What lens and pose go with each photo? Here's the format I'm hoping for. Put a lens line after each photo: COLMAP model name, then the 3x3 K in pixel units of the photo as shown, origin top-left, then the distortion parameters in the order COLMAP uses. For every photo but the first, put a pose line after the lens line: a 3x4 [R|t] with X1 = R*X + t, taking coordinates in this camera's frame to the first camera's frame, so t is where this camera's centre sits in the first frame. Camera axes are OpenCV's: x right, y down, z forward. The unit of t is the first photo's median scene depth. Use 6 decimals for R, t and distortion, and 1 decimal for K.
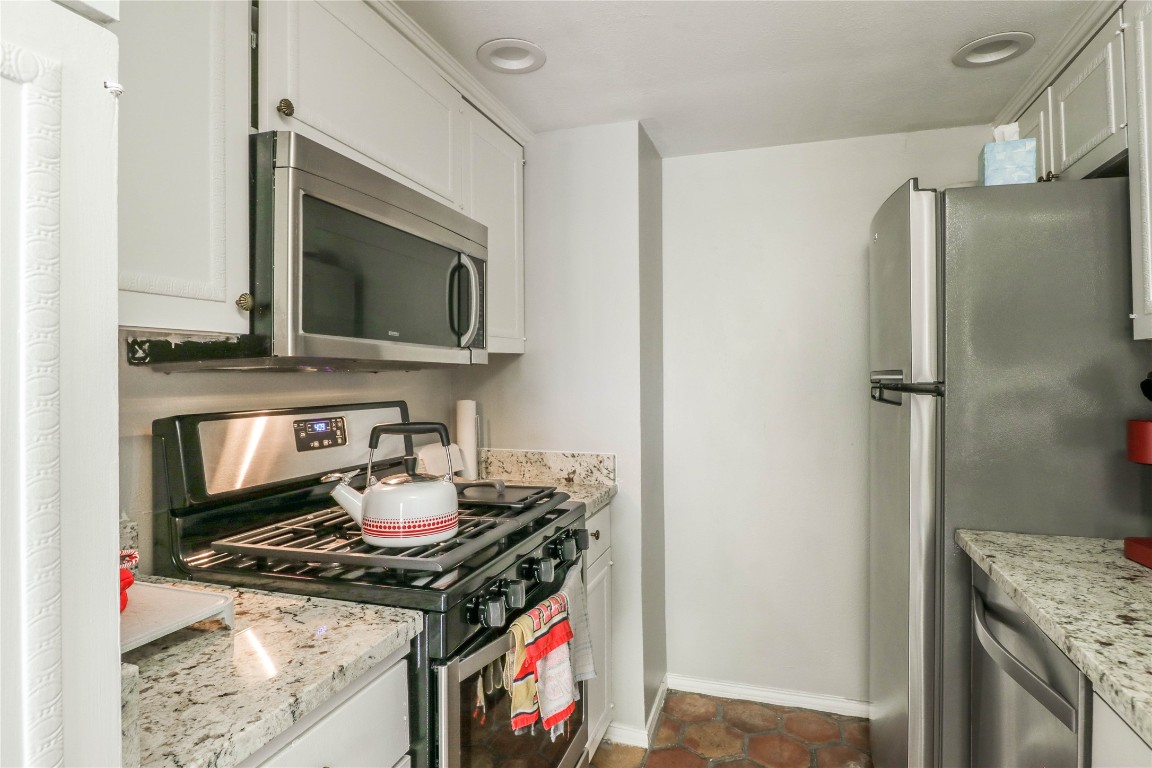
lens RADIAL K [[631.1, 0, 578.6], [0, 631.1, 369.2], [0, 0, 1]] dist [0.002859, -0.009825]
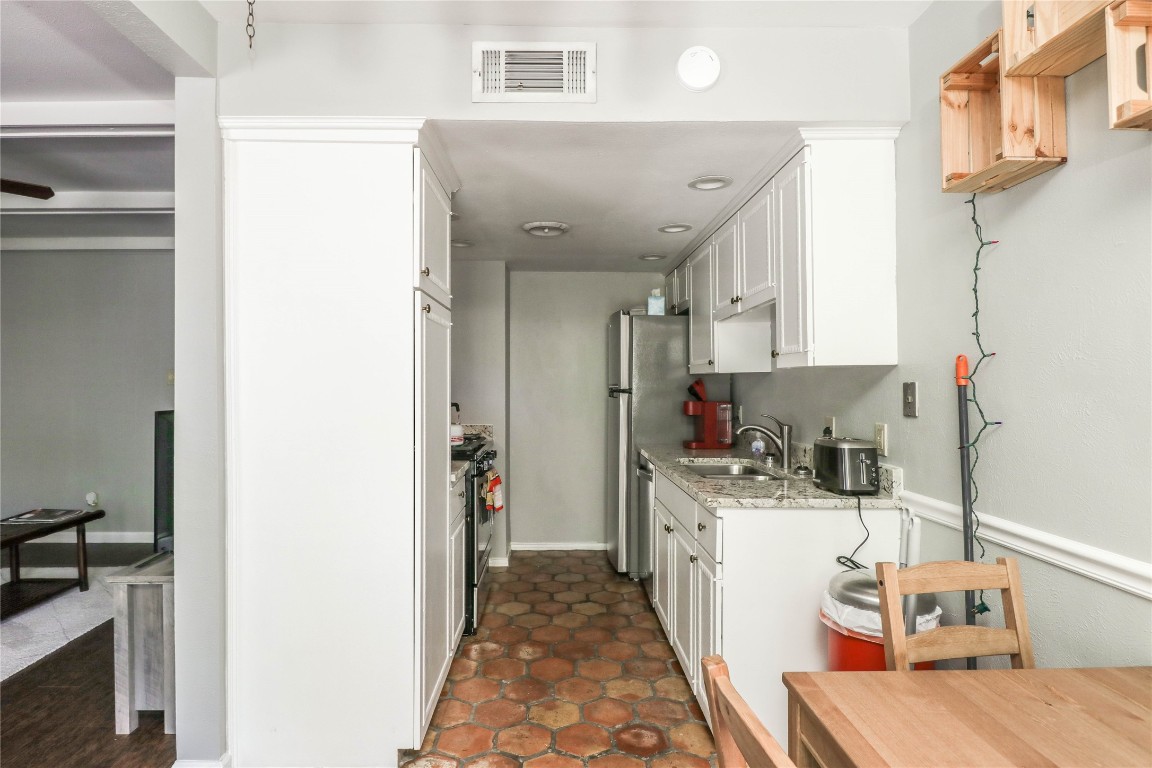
lens RADIAL K [[610.1, 0, 562.0], [0, 610.1, 377.2], [0, 0, 1]] dist [-0.000394, -0.001081]
pose [[0.944832, 0.009009, 0.327431, -0.497446], [-0.007126, 0.999950, -0.006950, -0.007222], [-0.327477, 0.004233, 0.944850, -1.232417]]
